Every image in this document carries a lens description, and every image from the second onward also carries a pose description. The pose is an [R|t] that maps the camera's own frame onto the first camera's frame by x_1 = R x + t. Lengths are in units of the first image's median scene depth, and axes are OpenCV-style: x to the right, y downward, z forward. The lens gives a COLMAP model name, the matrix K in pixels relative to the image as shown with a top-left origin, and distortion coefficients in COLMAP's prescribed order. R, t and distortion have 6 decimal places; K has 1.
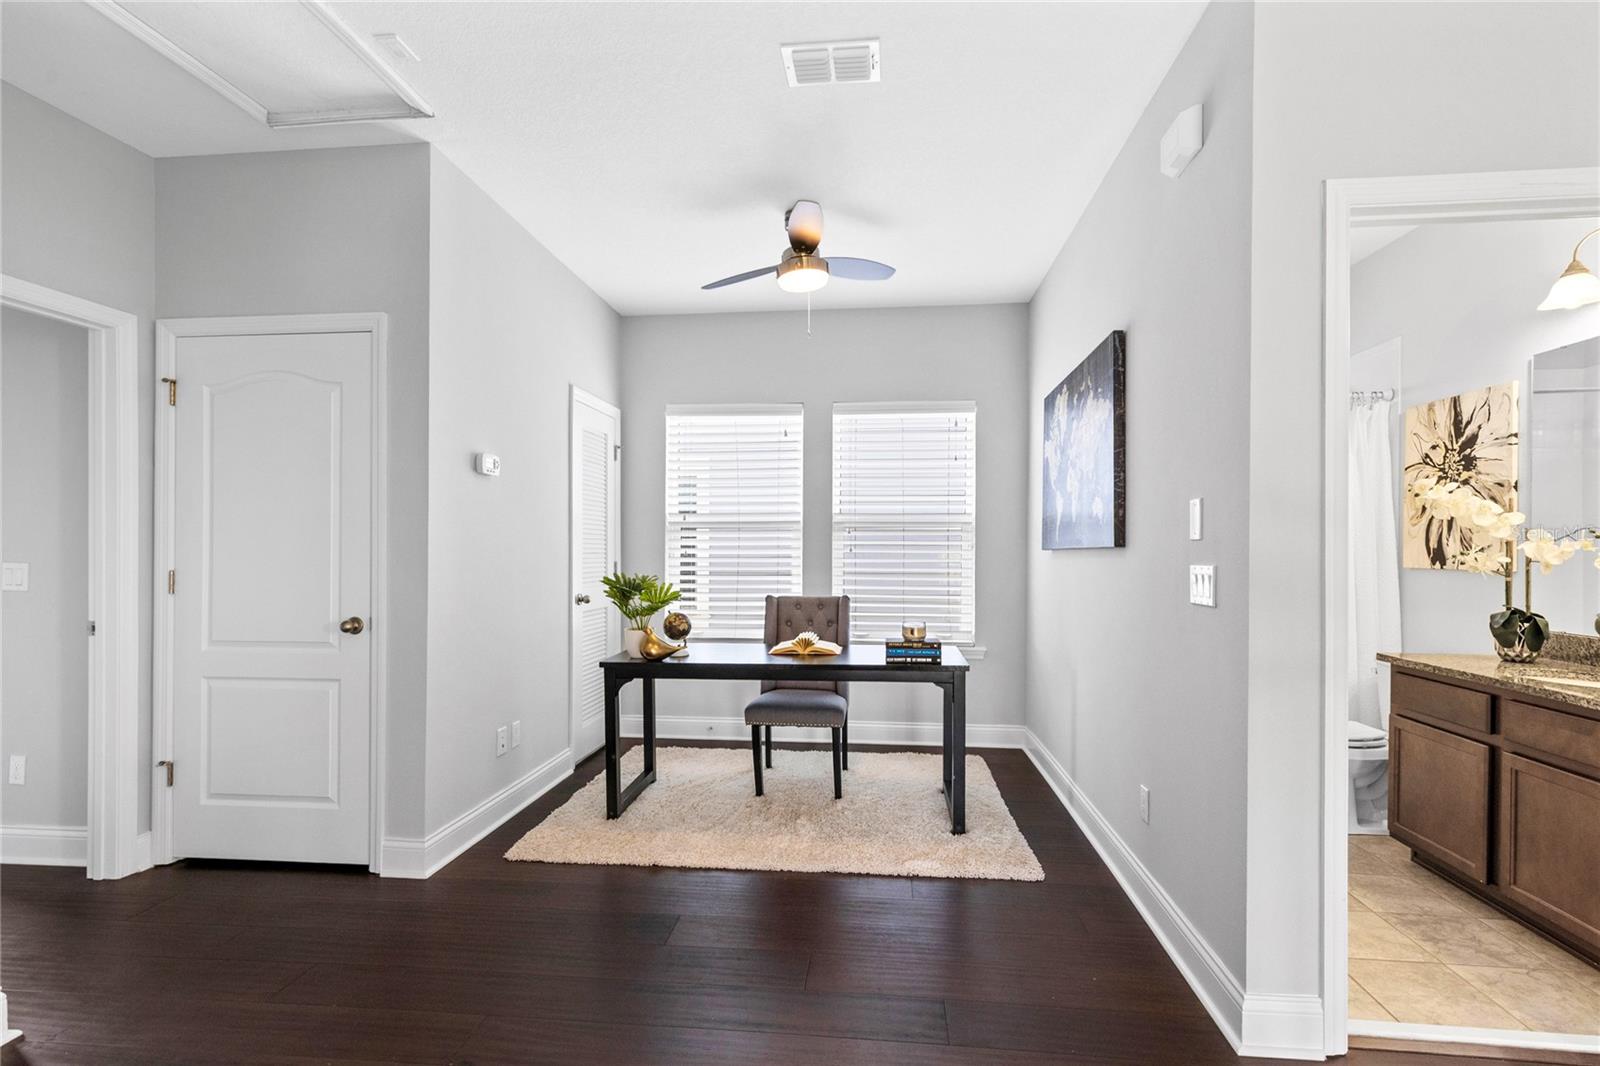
lens RADIAL K [[732.4, 0, 802.9], [0, 732.4, 545.5], [0, 0, 1]] dist [0.001881, 0.002019]
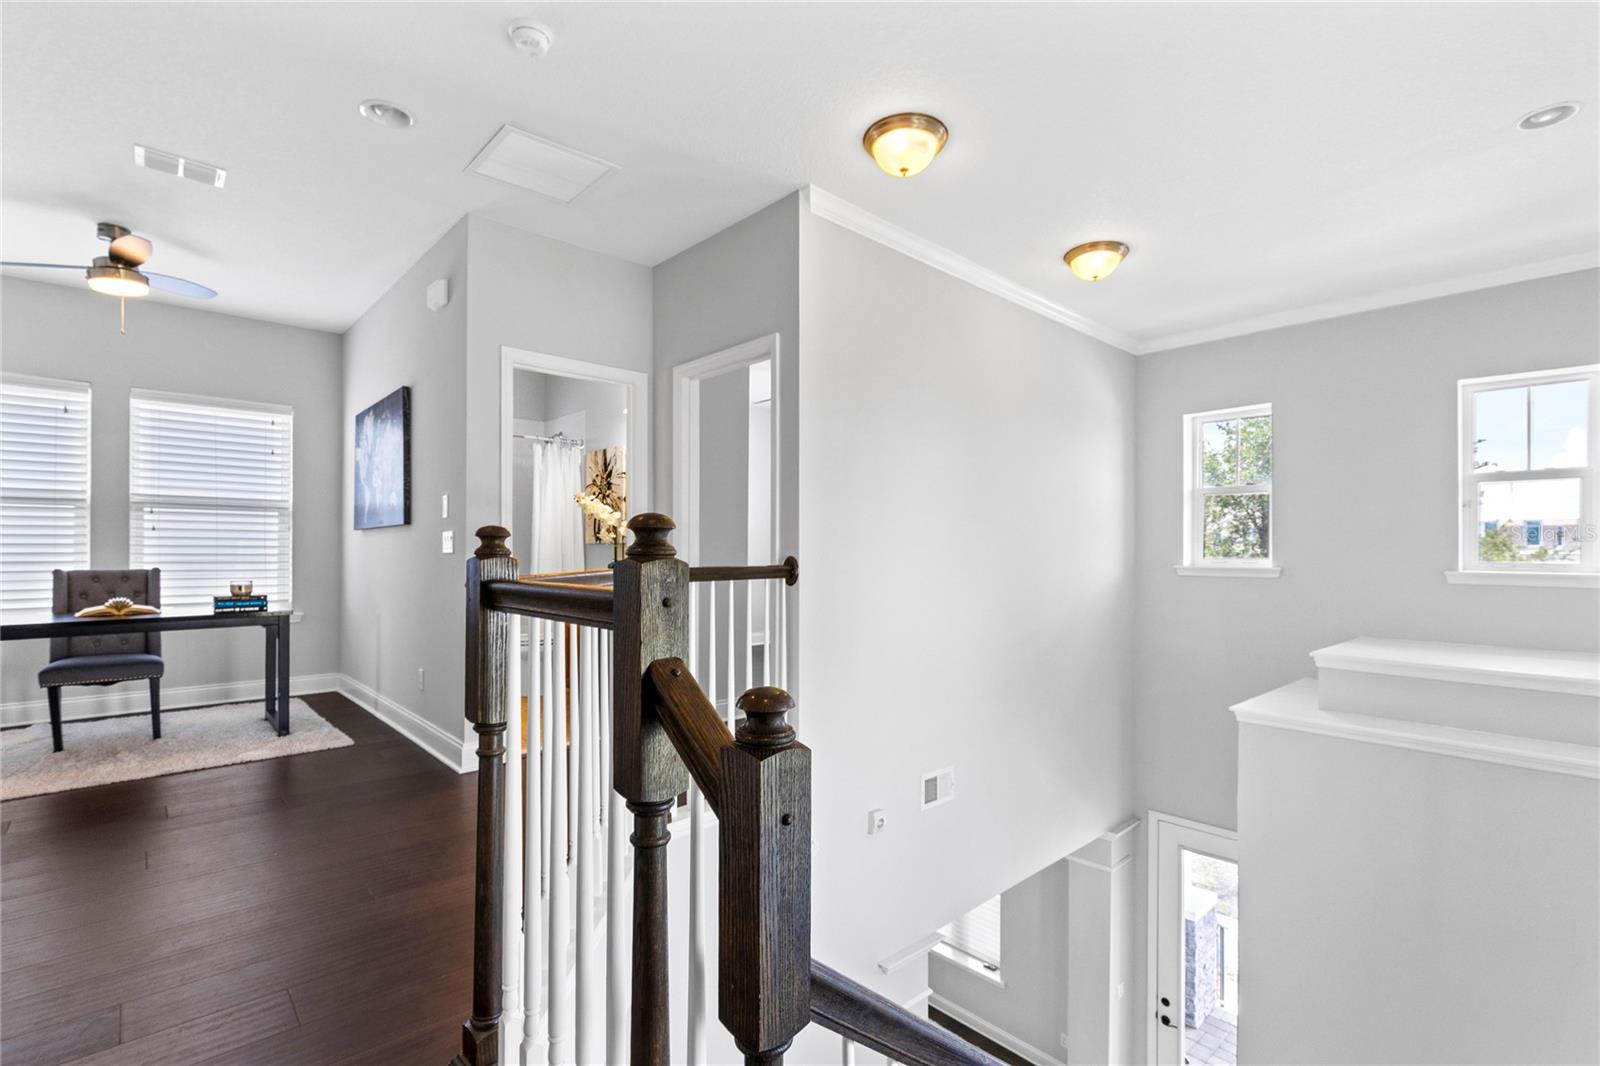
lens RADIAL K [[732.4, 0, 794.8], [0, 732.4, 554.3], [0, 0, 1]] dist [0.001881, 0.002019]
pose [[0.660034, -0.003137, 0.751230, -0.168865], [-0.004362, 0.999958, 0.008008, 0.042273], [-0.751223, -0.008562, 0.659993, -0.560523]]
